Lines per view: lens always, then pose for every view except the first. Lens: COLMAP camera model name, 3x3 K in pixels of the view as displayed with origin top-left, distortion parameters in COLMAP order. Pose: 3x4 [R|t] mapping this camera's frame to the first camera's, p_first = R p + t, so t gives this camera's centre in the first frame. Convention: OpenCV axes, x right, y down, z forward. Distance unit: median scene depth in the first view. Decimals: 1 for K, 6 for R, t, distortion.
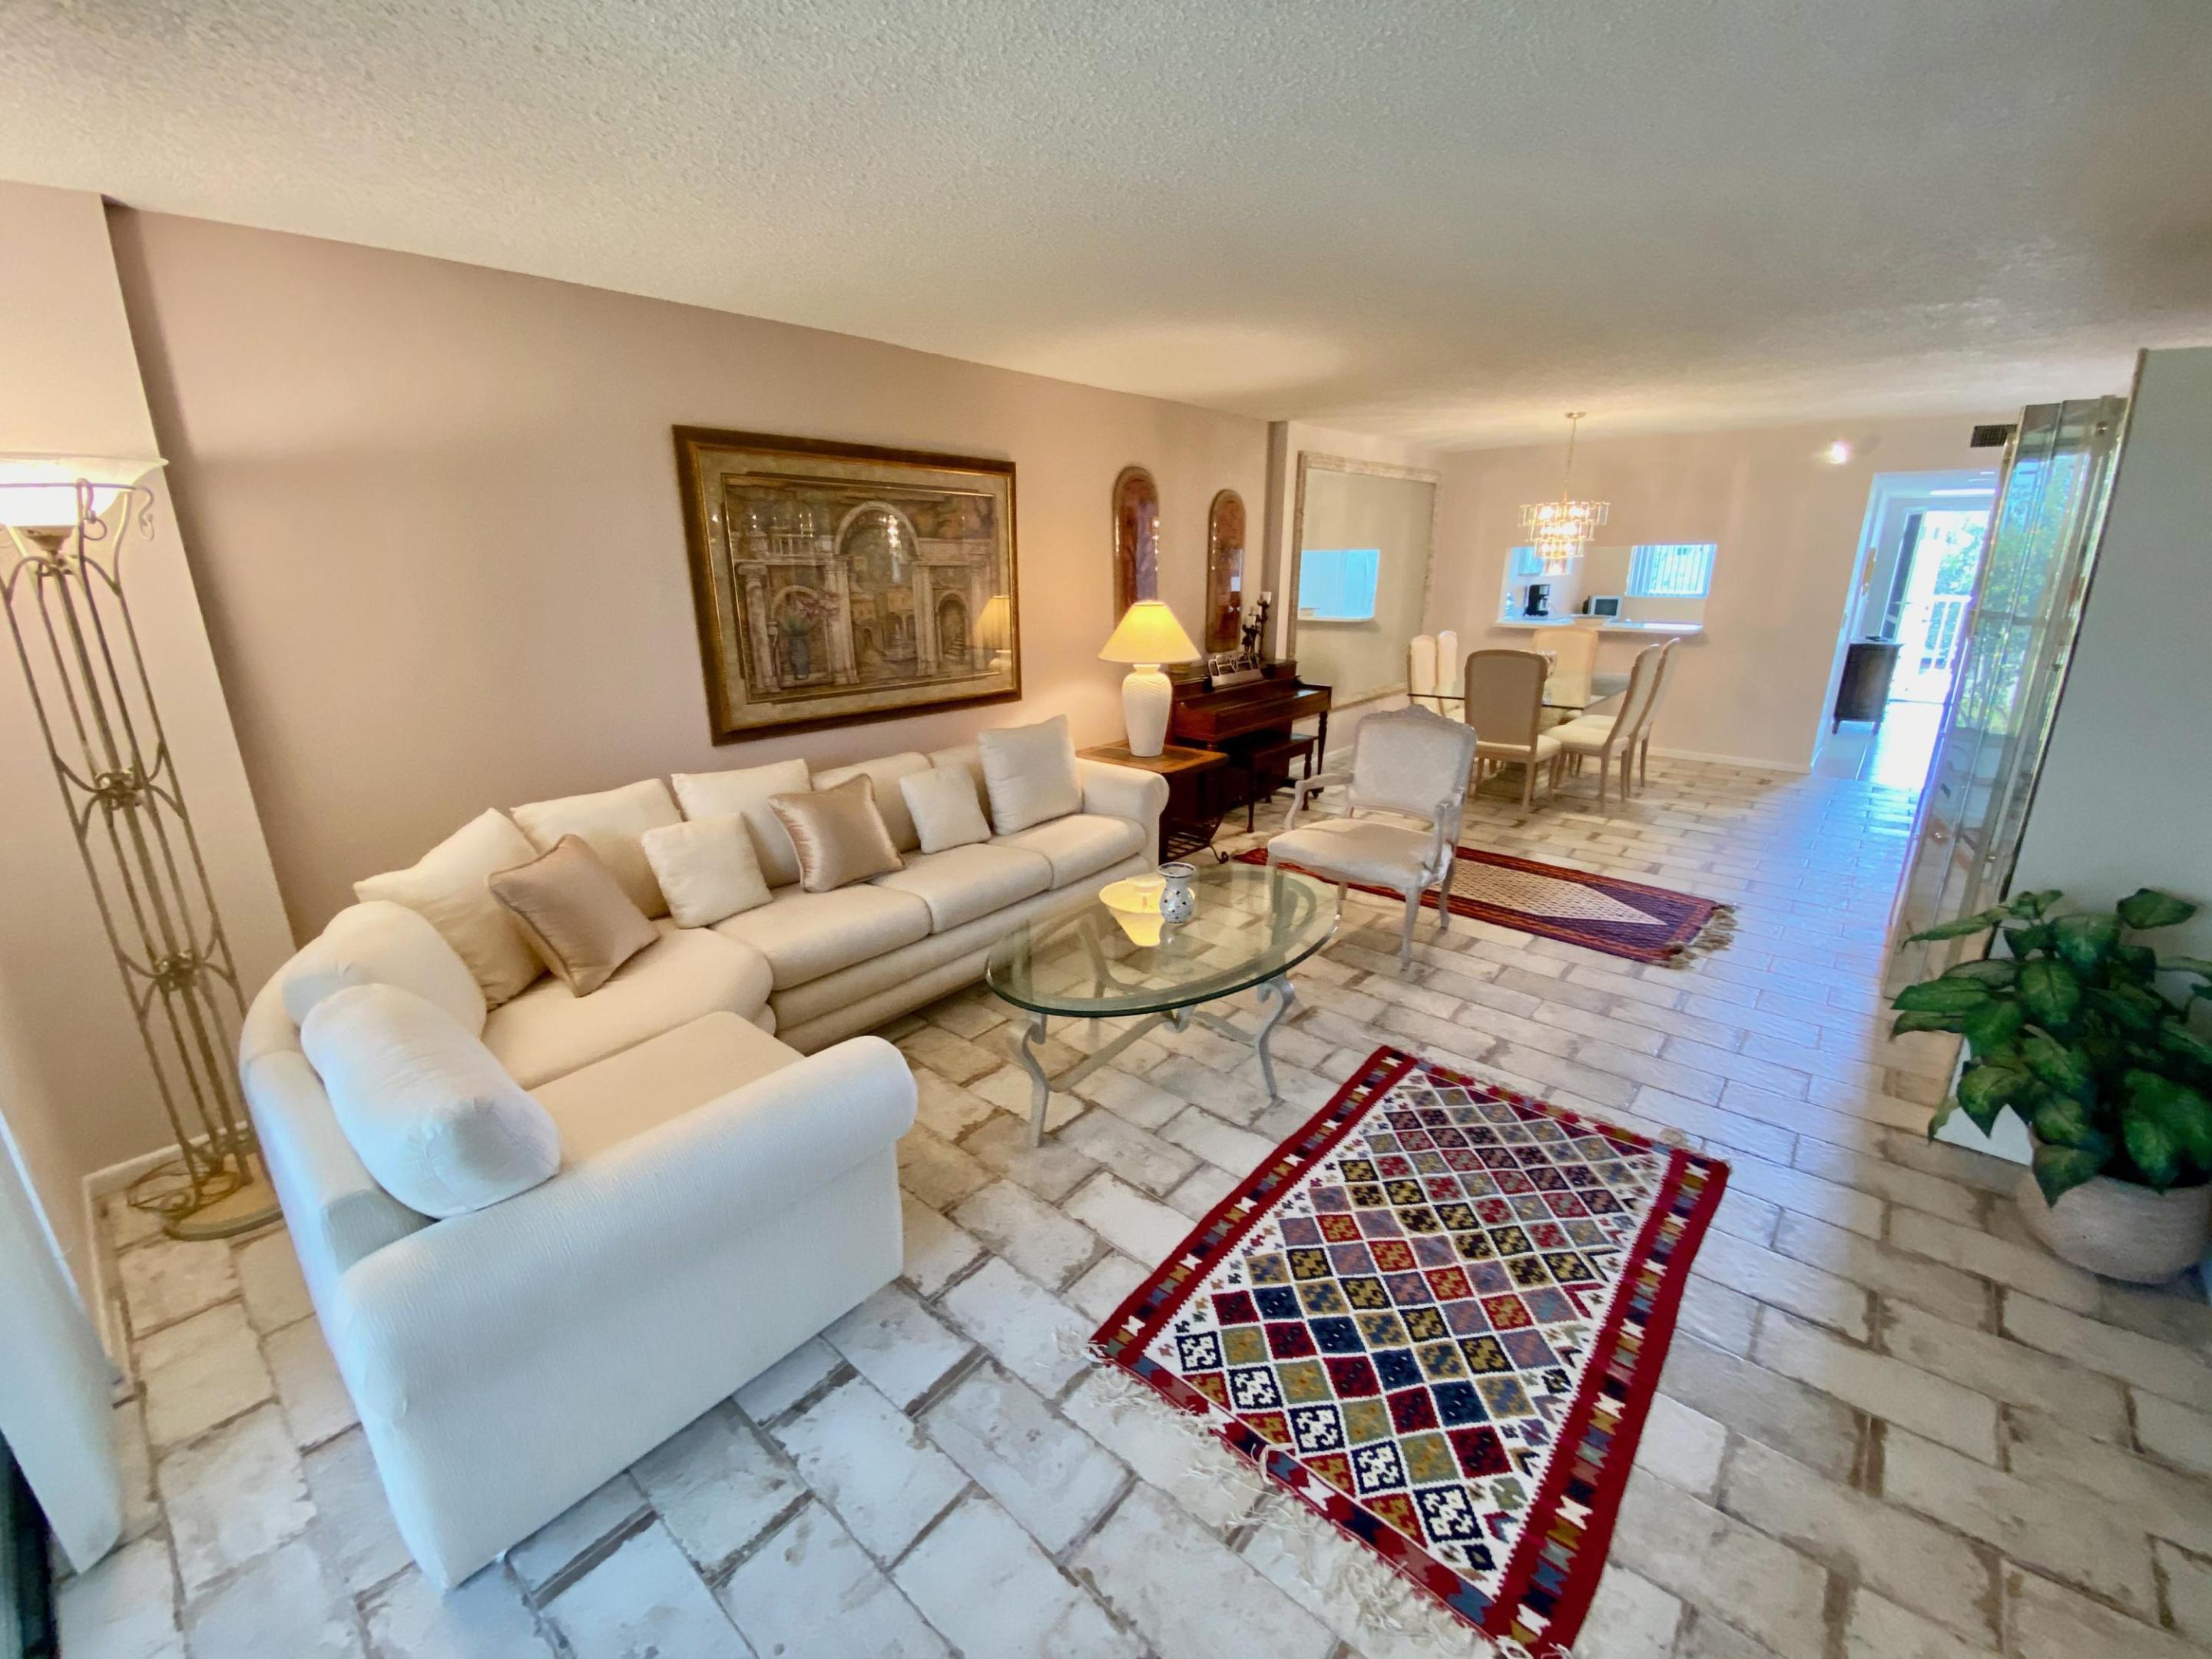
lens RADIAL K [[904.7, 0, 1106.0], [0, 904.7, 829.5], [0, 0, 1]] dist [0.002930, -0.015128]
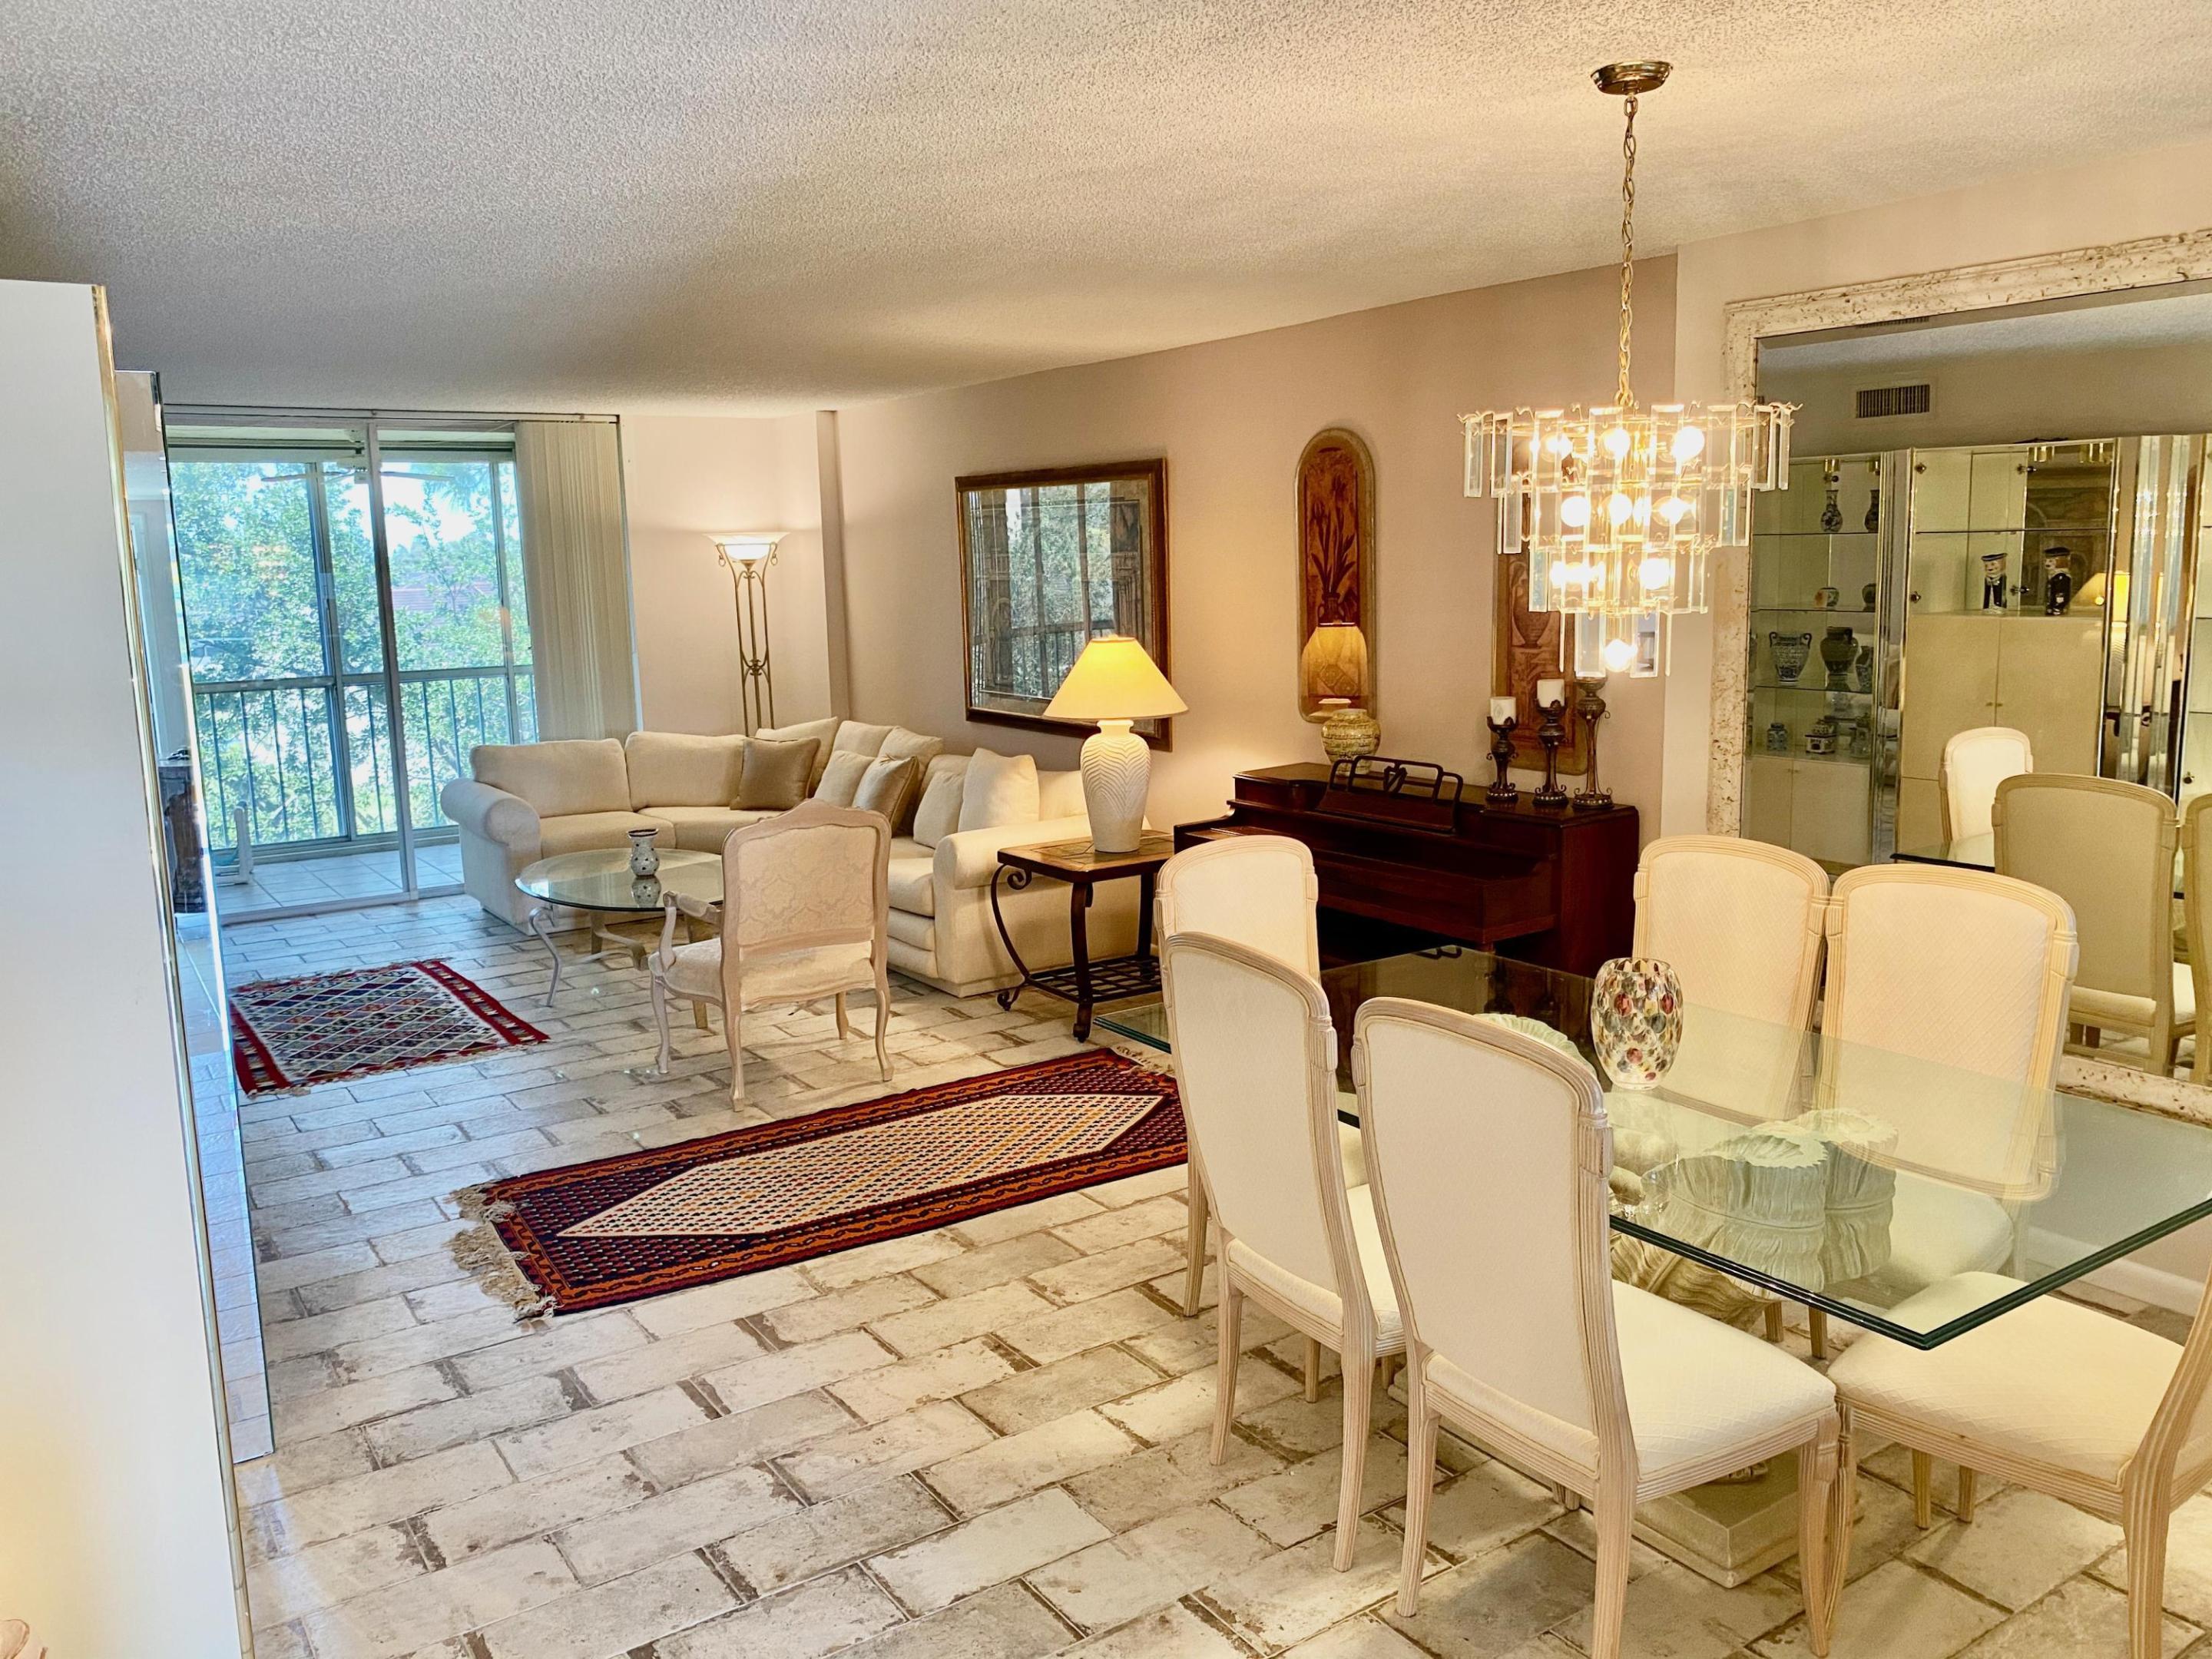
lens RADIAL K [[1753.6, 0, 1106.0], [0, 1753.6, 829.5], [0, 0, 1]] dist [-0.003820, -0.005721]
pose [[-0.274455, 0.161947, -0.947865, 1.920730], [-0.250843, 0.939530, 0.233155, -0.597873], [0.928306, 0.301756, -0.217236, 1.865665]]
